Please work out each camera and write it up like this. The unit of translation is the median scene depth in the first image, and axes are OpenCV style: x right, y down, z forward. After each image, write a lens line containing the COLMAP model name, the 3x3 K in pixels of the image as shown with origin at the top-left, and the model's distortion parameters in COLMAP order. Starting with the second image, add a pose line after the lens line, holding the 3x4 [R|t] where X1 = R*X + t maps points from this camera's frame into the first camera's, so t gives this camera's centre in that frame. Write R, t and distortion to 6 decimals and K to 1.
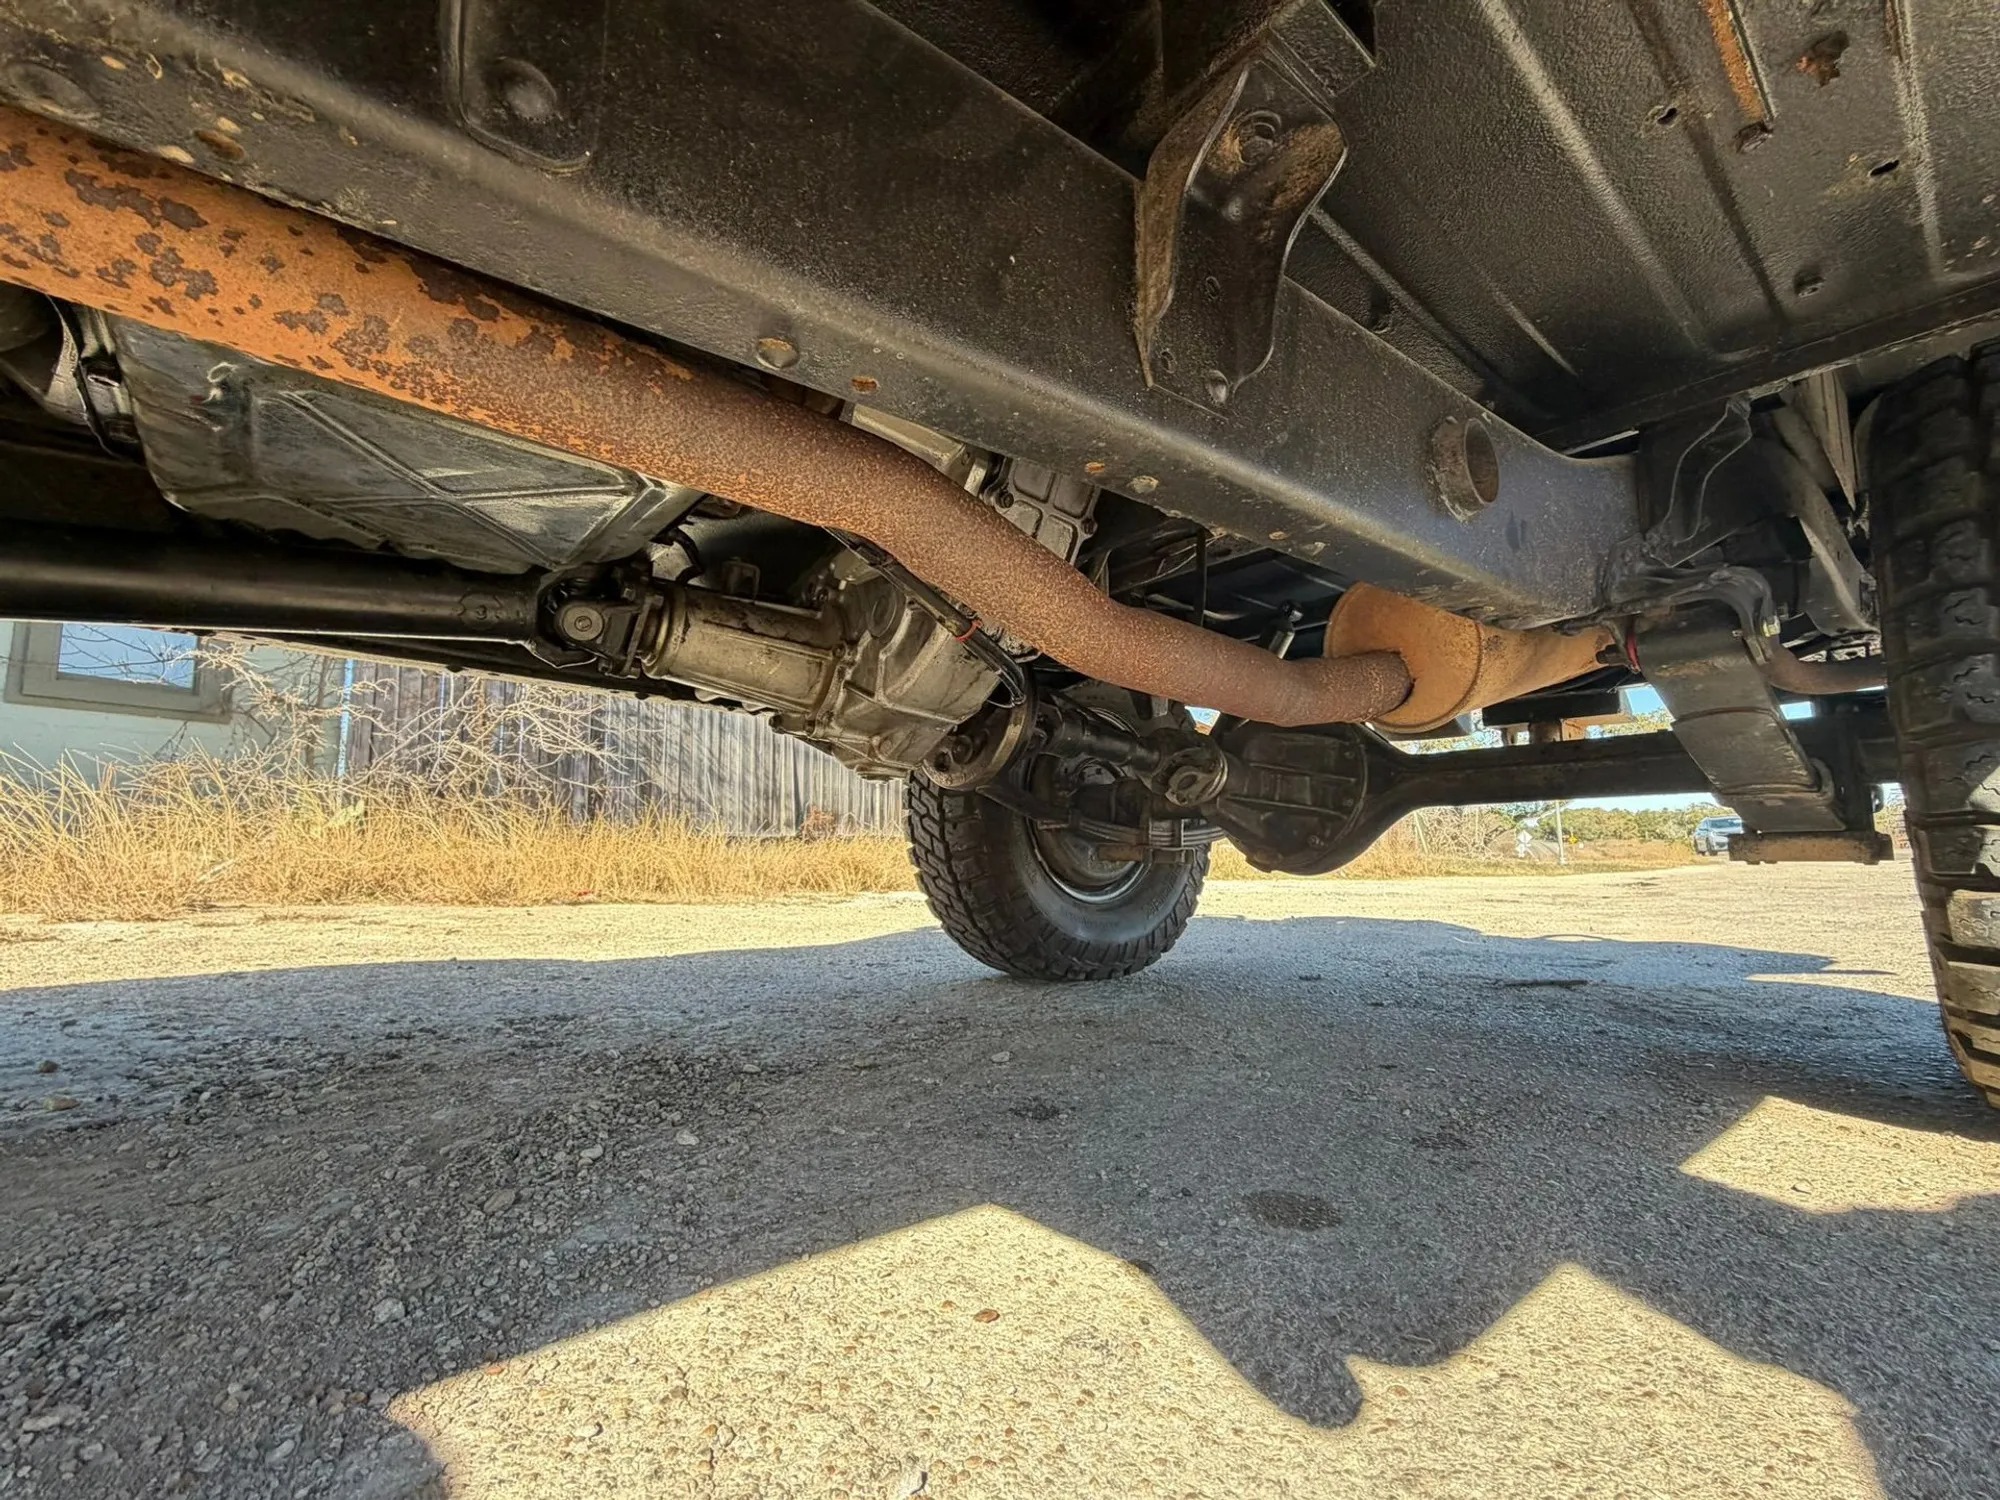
lens RADIAL K [[882.5, 0, 1000.0], [0, 882.5, 750.0], [0, 0, 1]] dist [0.000238, 0.000017]
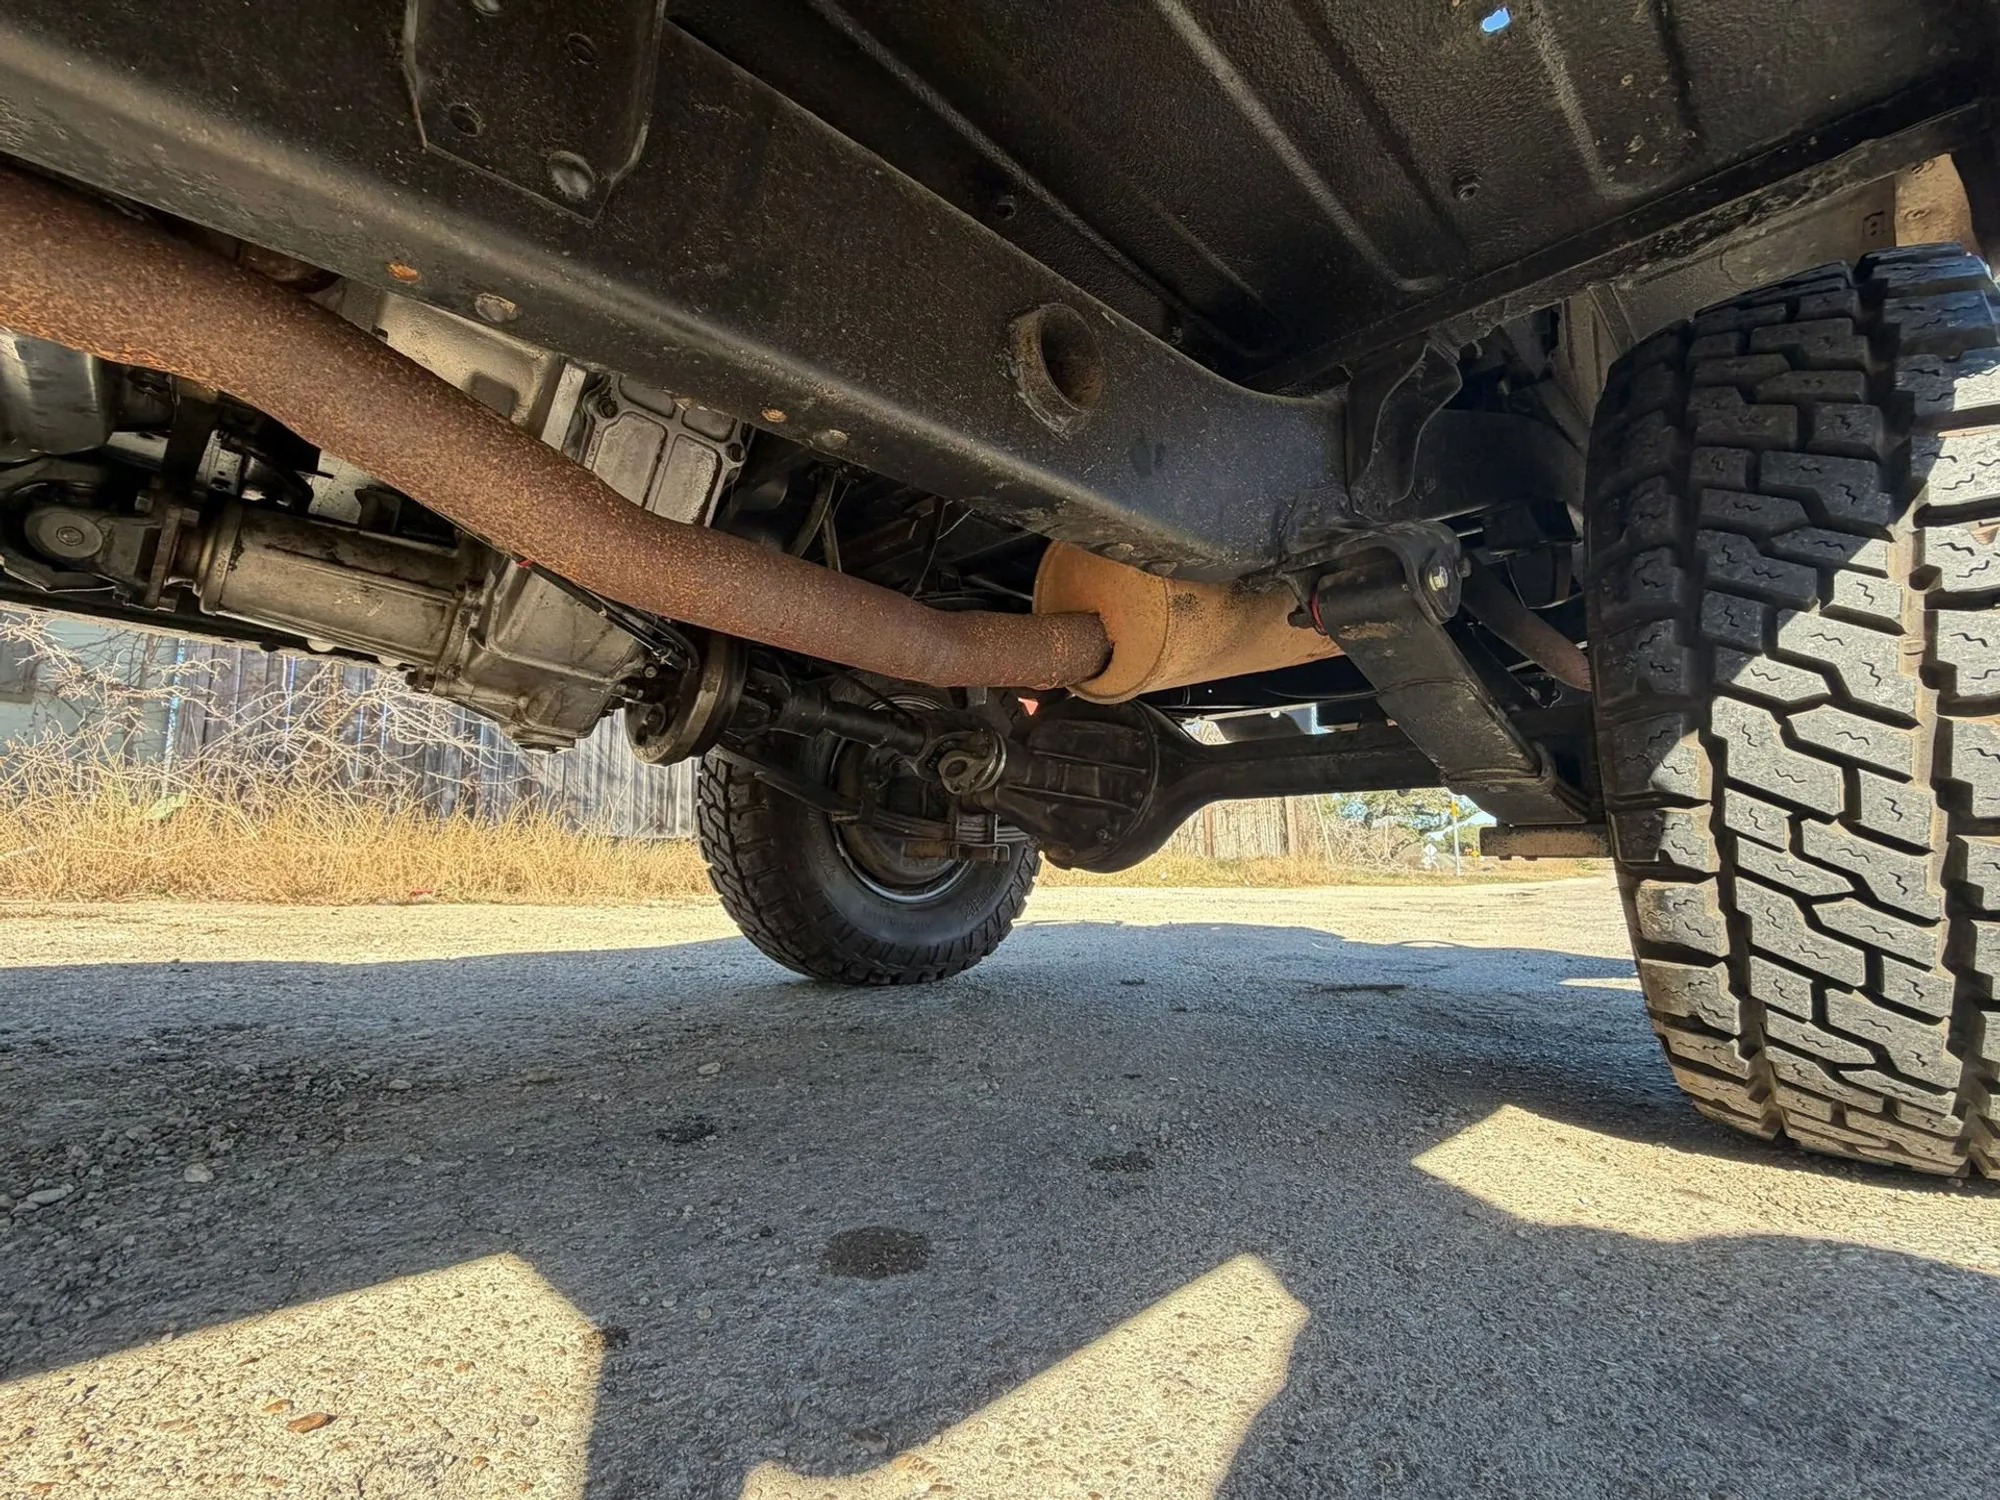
lens RADIAL K [[882.5, 0, 1000.0], [0, 882.5, 750.0], [0, 0, 1]] dist [0.000238, 0.000017]
pose [[0.996606, 0.021095, 0.079576, 0.143289], [-0.020435, 0.999750, -0.009099, 0.019273], [-0.079748, 0.007442, 0.996787, 0.058840]]
